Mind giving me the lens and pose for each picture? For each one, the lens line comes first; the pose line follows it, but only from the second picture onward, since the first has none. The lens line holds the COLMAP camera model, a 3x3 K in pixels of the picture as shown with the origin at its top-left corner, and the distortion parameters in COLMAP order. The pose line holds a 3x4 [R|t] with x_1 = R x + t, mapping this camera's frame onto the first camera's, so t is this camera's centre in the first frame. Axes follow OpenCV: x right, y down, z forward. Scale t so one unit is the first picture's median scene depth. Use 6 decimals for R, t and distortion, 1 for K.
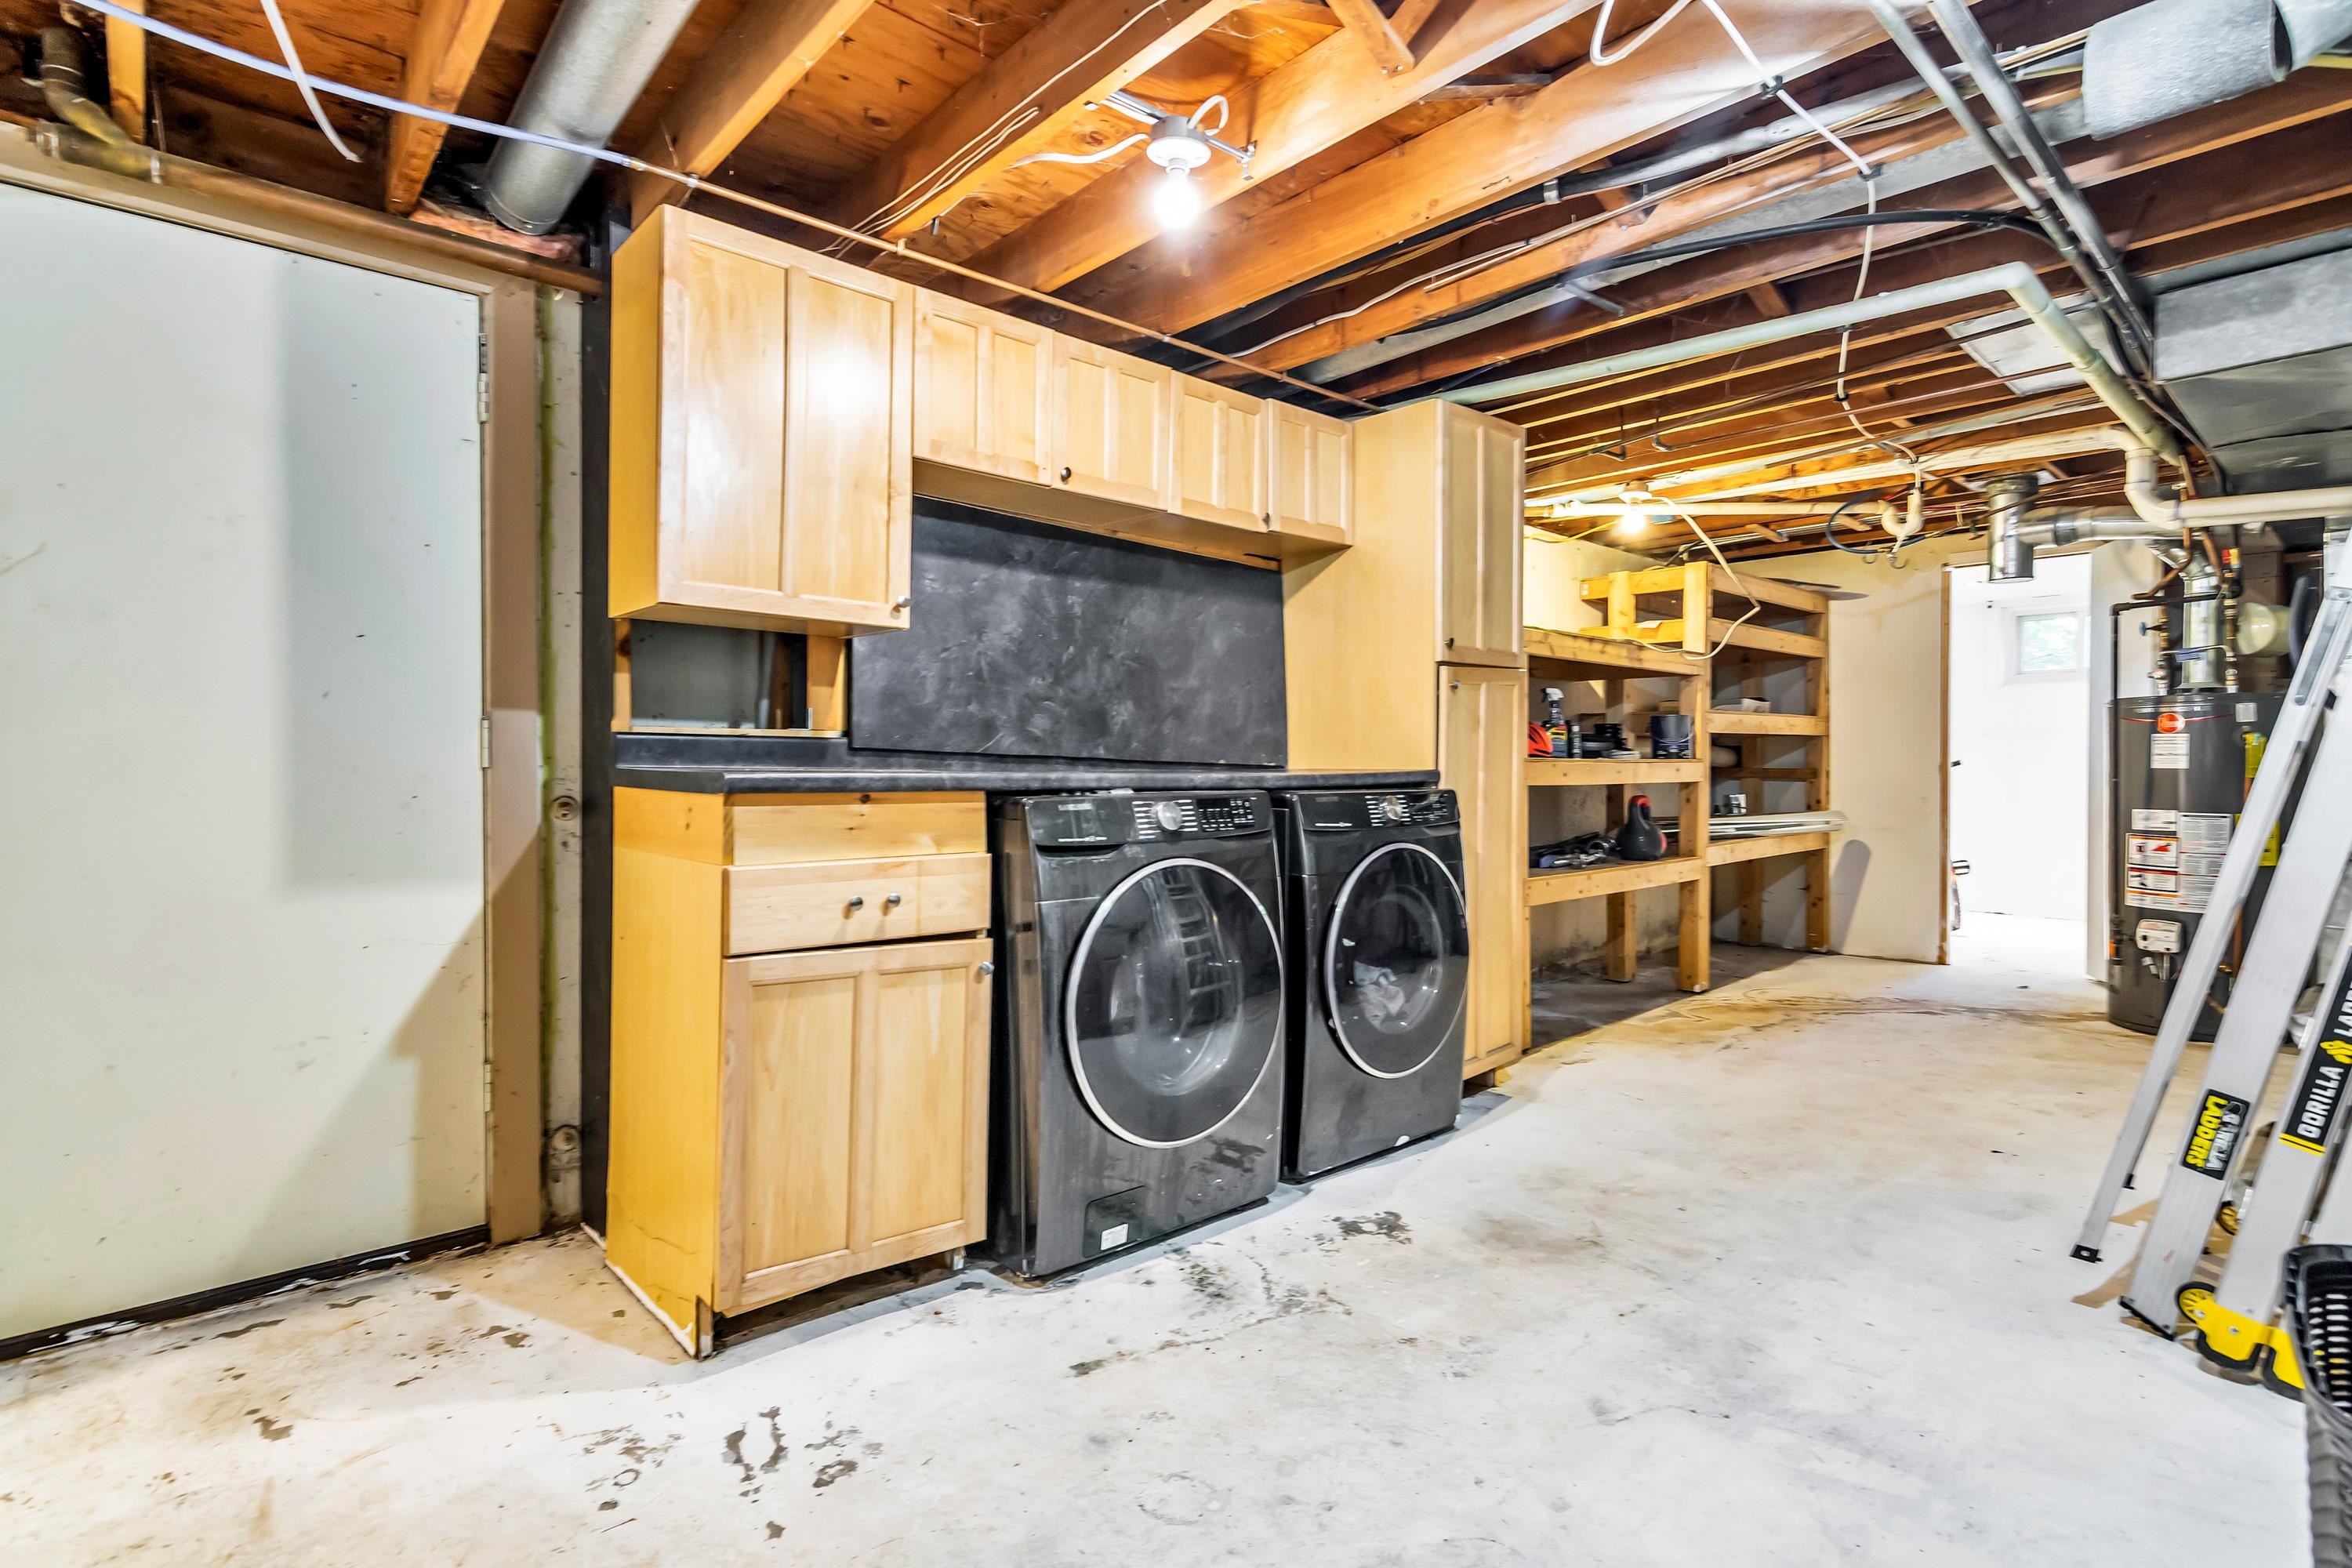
lens RADIAL K [[1148.2, 0, 1163.2], [0, 1148.2, 764.4], [0, 0, 1]] dist [-0.000990, -0.001027]
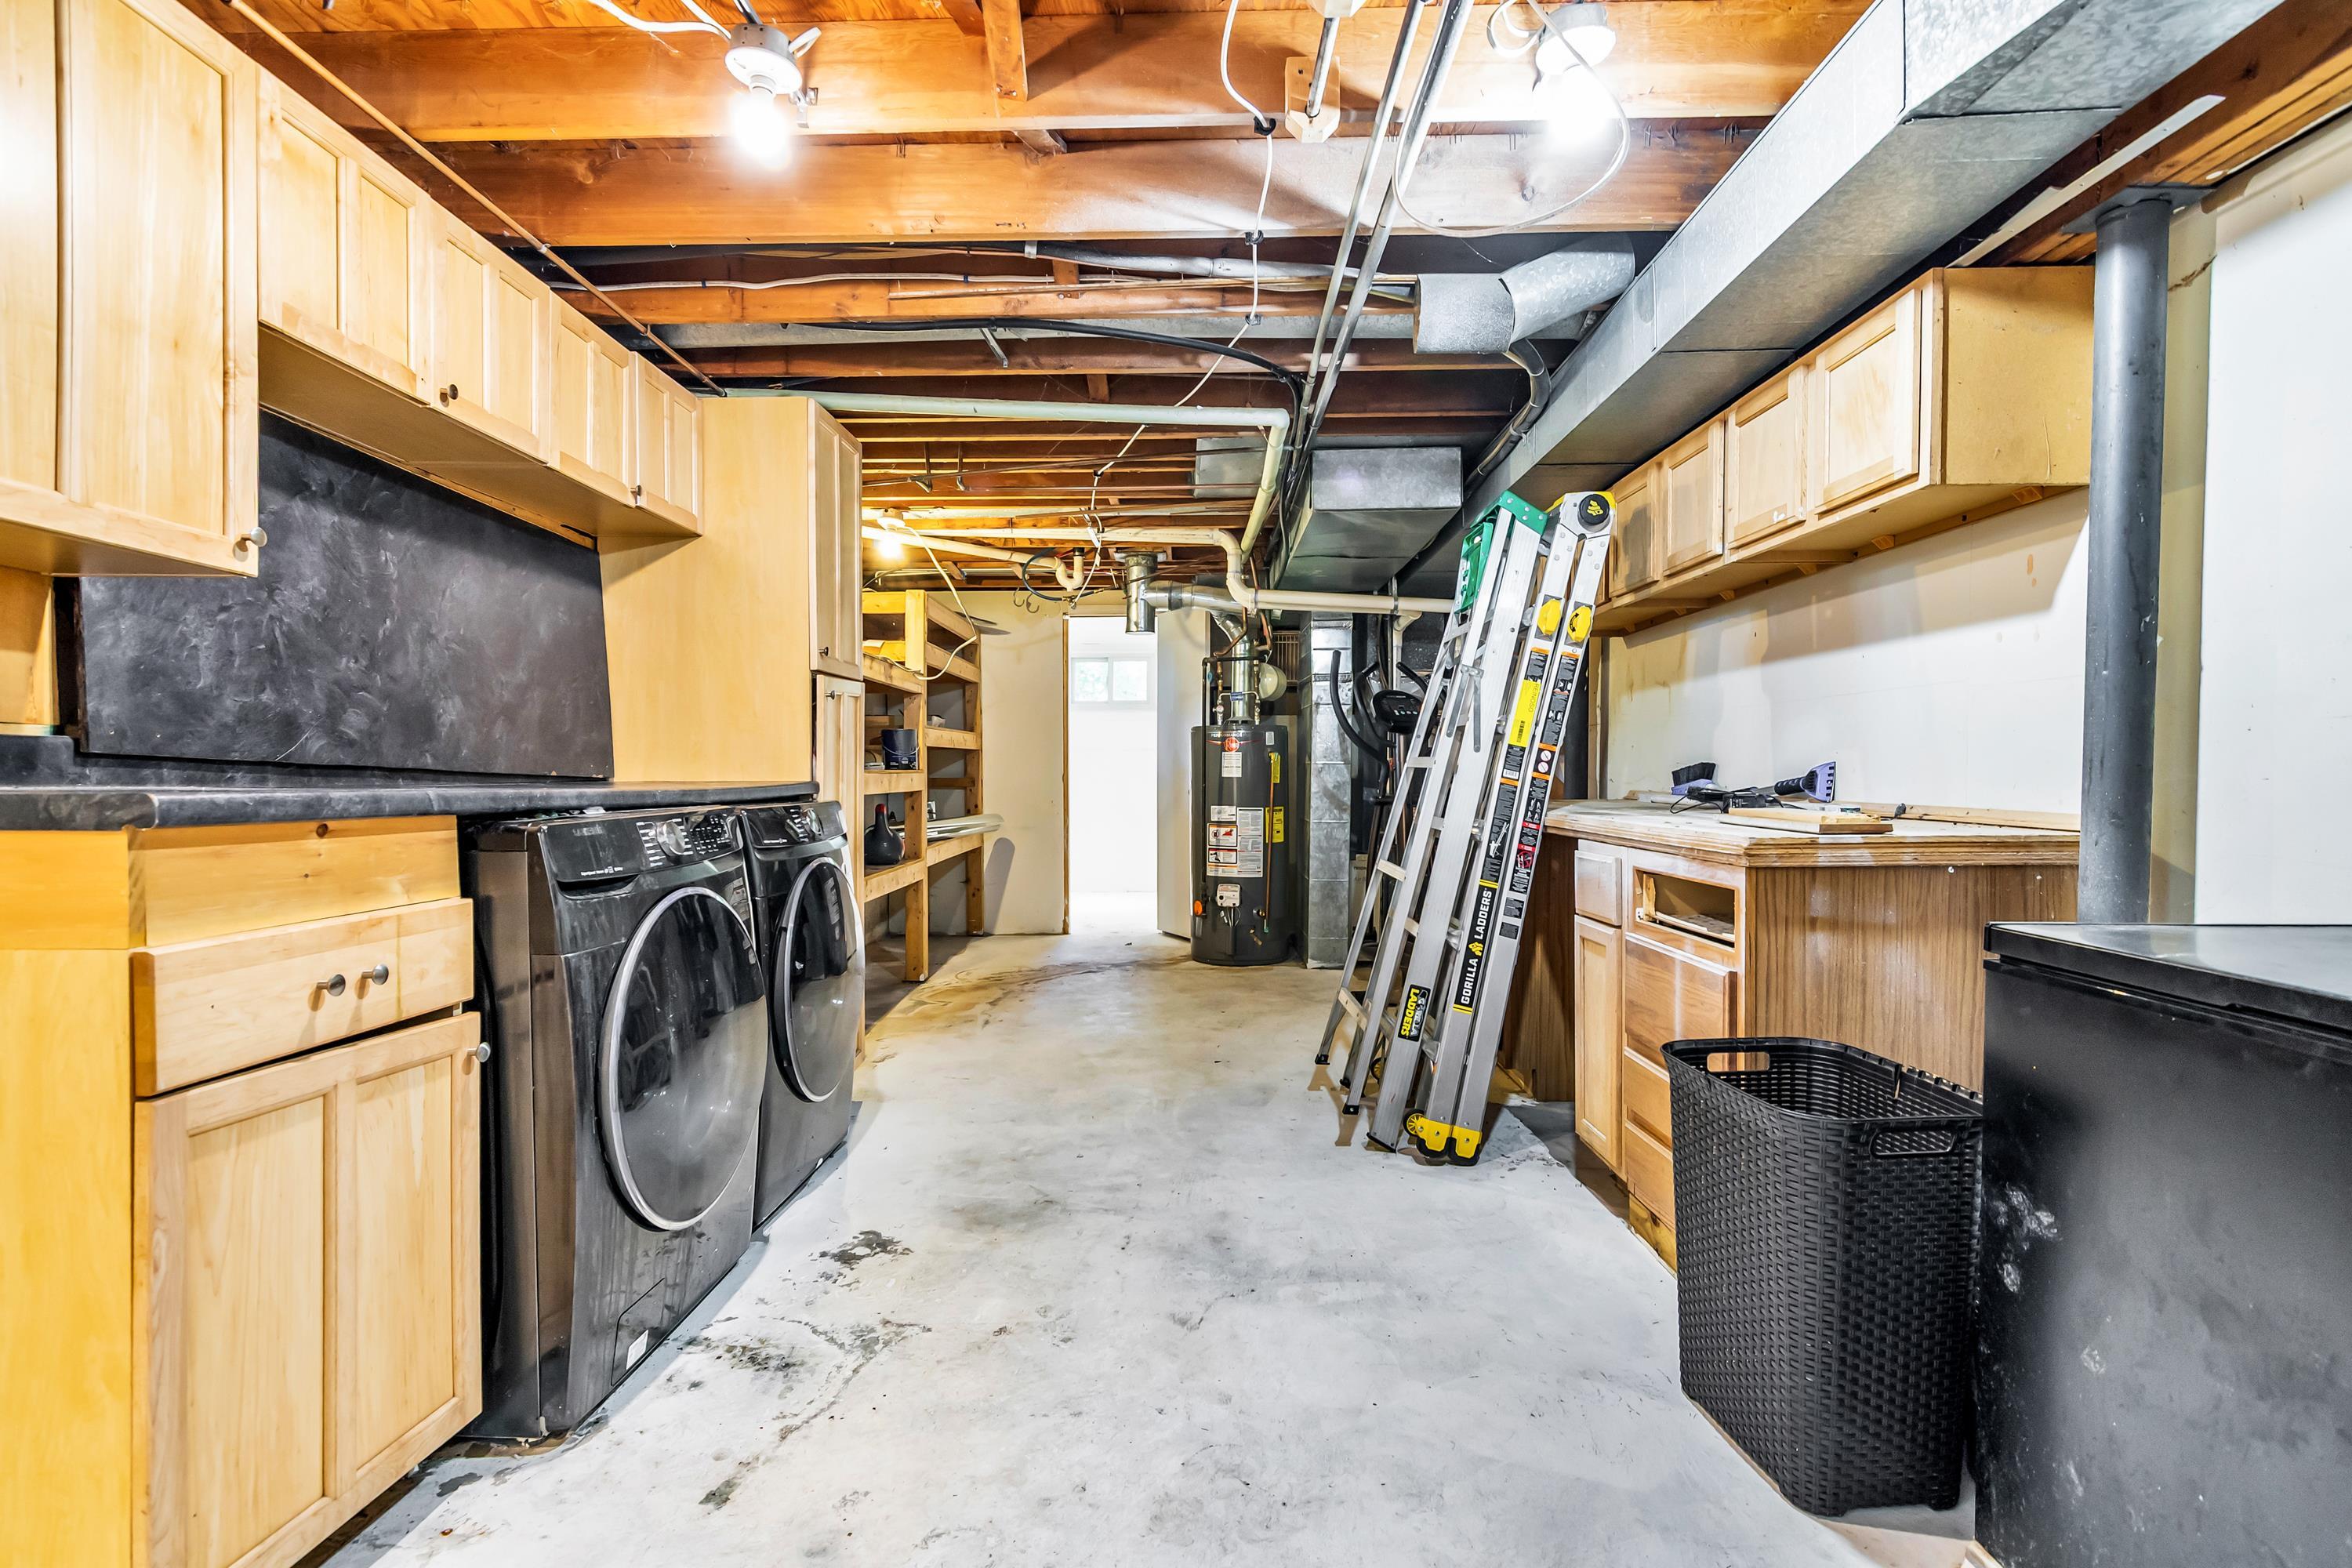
lens RADIAL K [[1148.2, 0, 1165.6], [0, 1148.2, 797.6], [0, 0, 1]] dist [-0.000990, -0.001027]
pose [[0.683430, -0.017557, 0.729805, -0.348872], [0.002934, 0.999769, 0.021305, -0.001769], [-0.730010, -0.012419, 0.683323, 0.150530]]
